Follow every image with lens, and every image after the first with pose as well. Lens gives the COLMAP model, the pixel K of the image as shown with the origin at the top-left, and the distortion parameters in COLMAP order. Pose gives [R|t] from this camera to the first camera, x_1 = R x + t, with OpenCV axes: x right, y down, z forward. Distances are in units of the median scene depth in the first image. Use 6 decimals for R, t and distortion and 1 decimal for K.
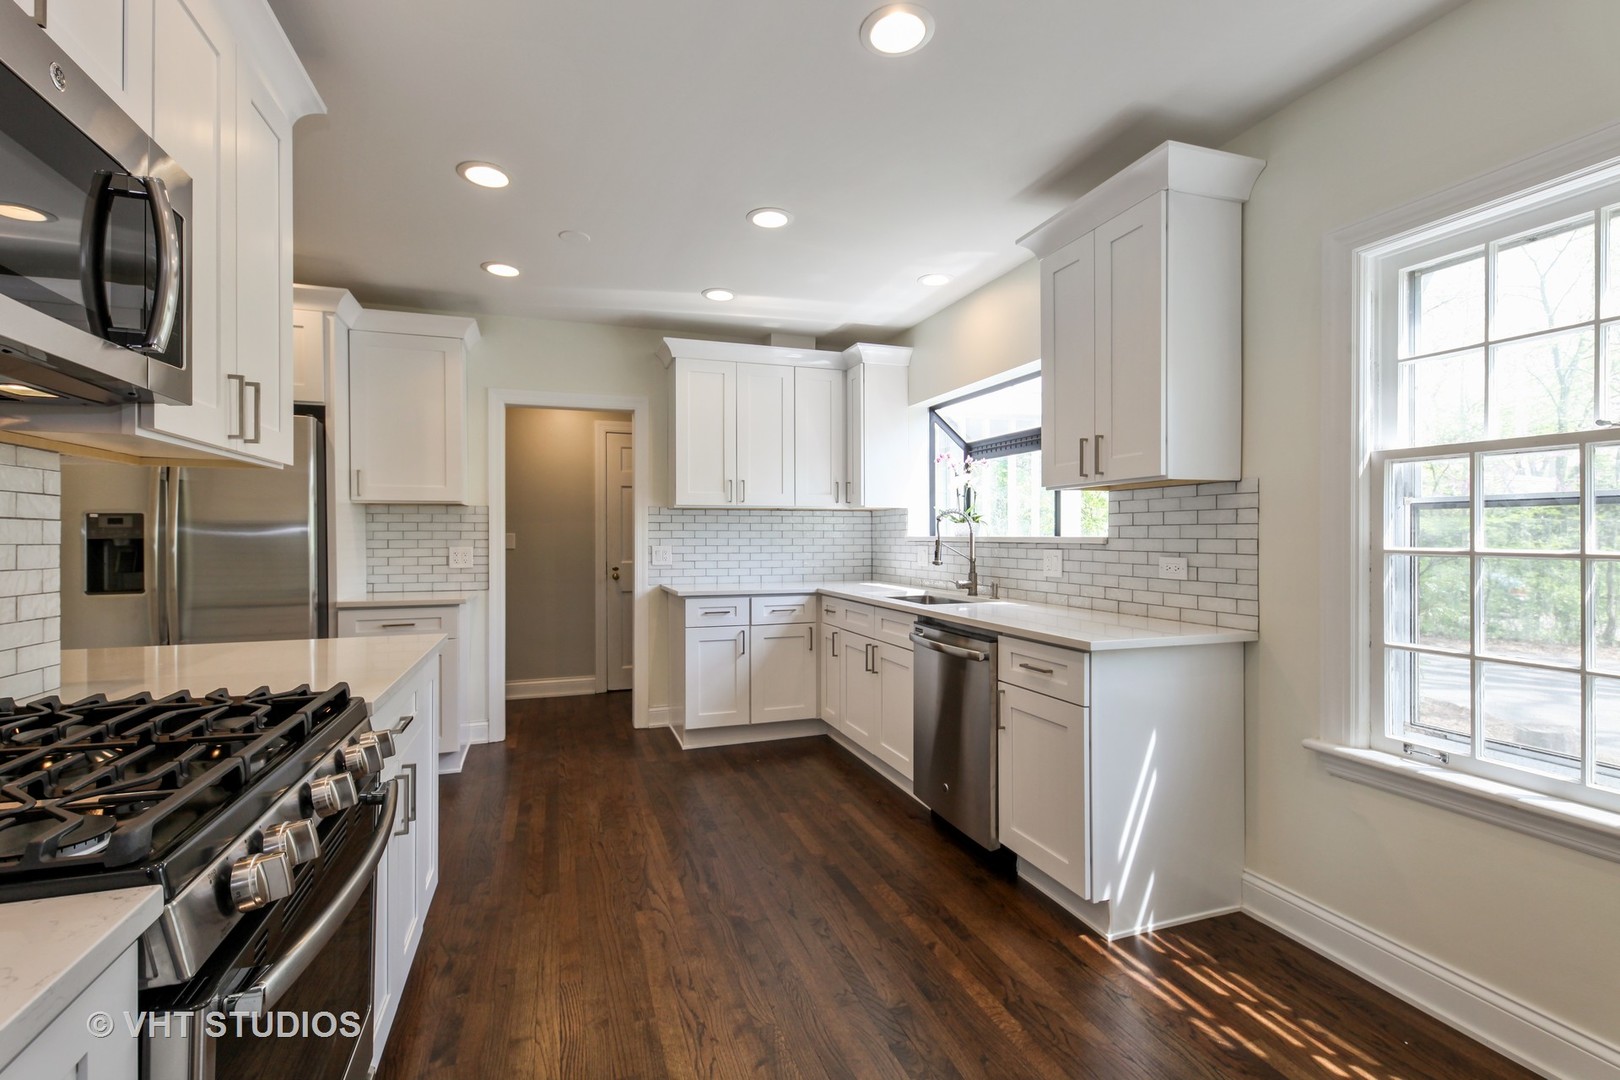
lens RADIAL K [[714.6, 0, 806.3], [0, 714.6, 537.9], [0, 0, 1]] dist [0.009105, -0.000732]
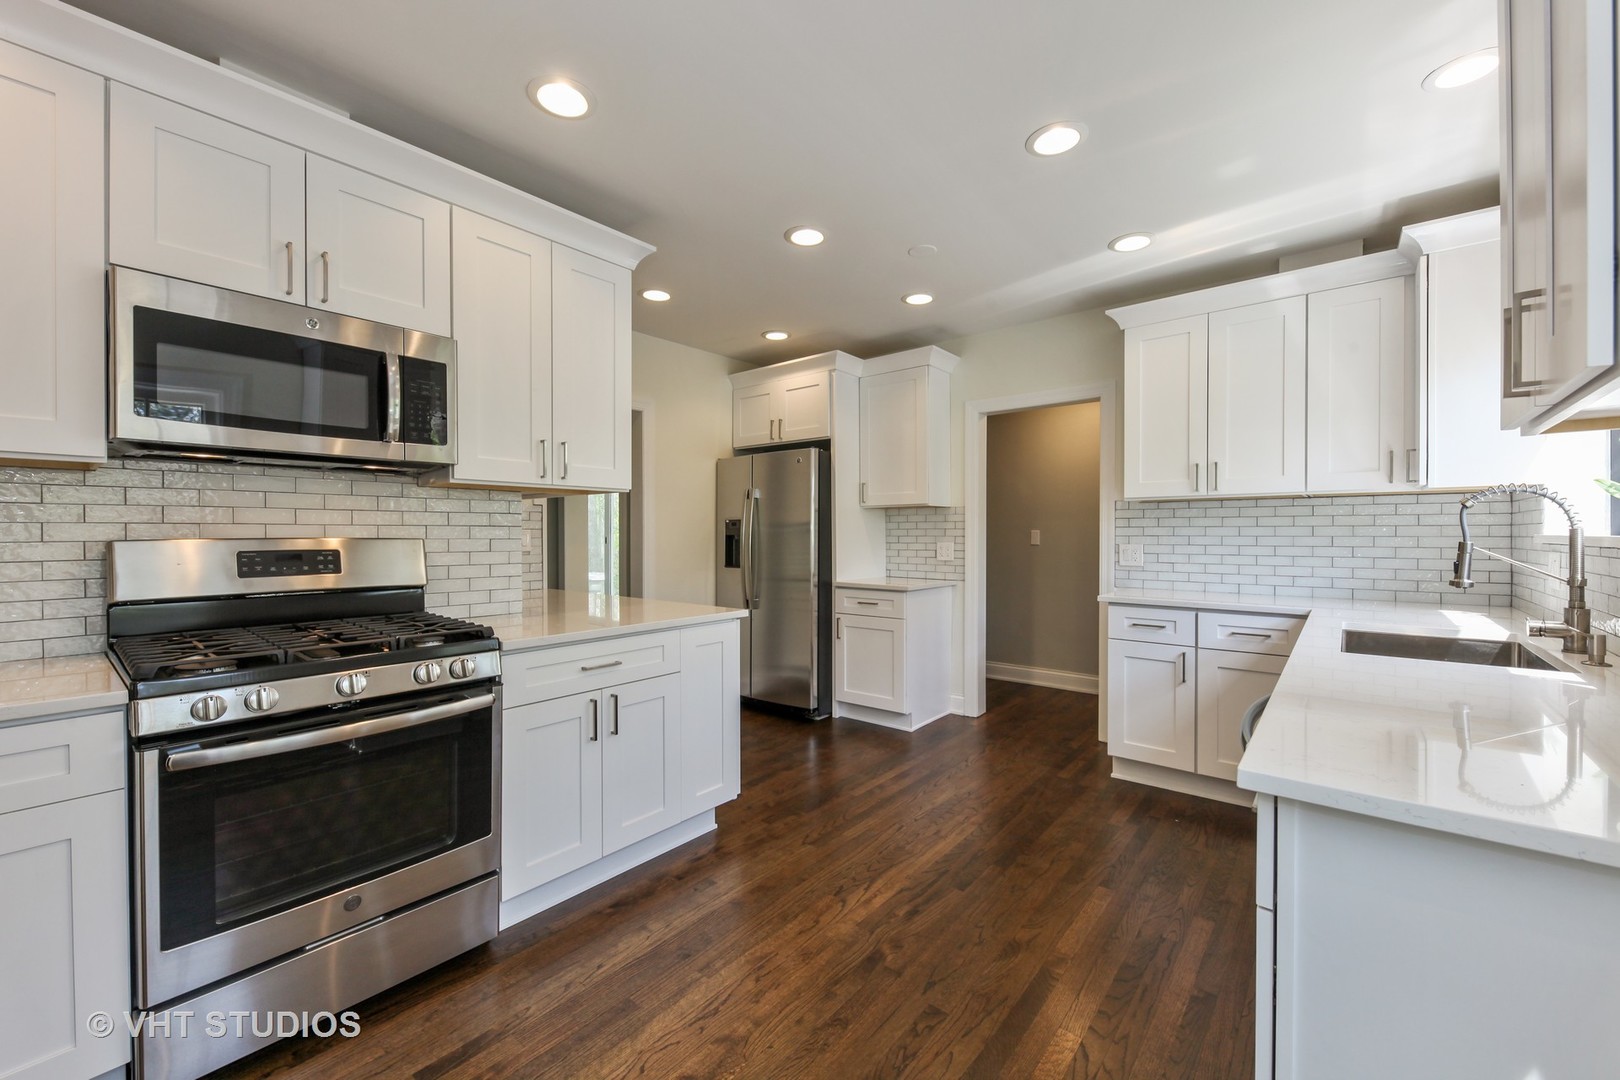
lens RADIAL K [[643.2, 0, 815.6], [0, 643.2, 537.1], [0, 0, 1]] dist [0.018609, 0.000035]
pose [[0.521444, 0.006133, -0.853263, 0.353809], [-0.001581, 0.999979, 0.006221, -0.002566], [0.853284, -0.001895, 0.521443, 0.315720]]
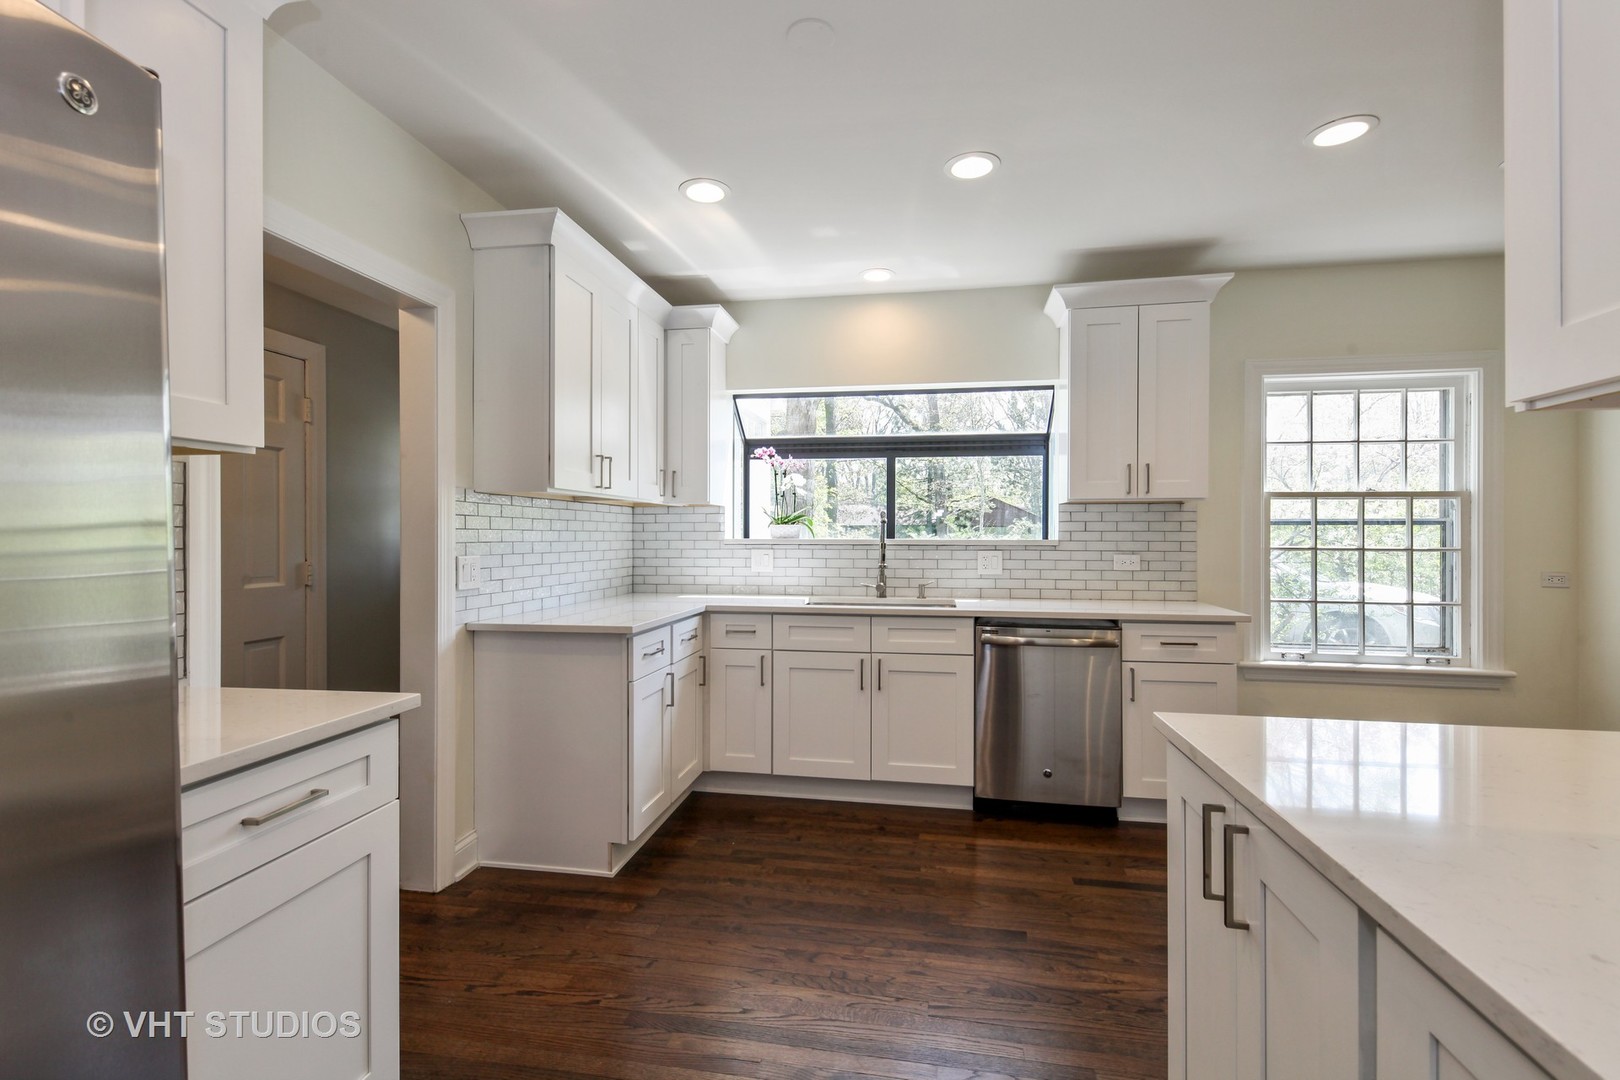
lens RADIAL K [[714.6, 0, 806.3], [0, 714.6, 537.9], [0, 0, 1]] dist [0.009105, -0.000732]
pose [[0.496383, 0.000655, 0.868103, -0.721603], [0.000289, 1.000000, -0.000920, -0.003166], [-0.868103, 0.000707, 0.496383, 0.609482]]
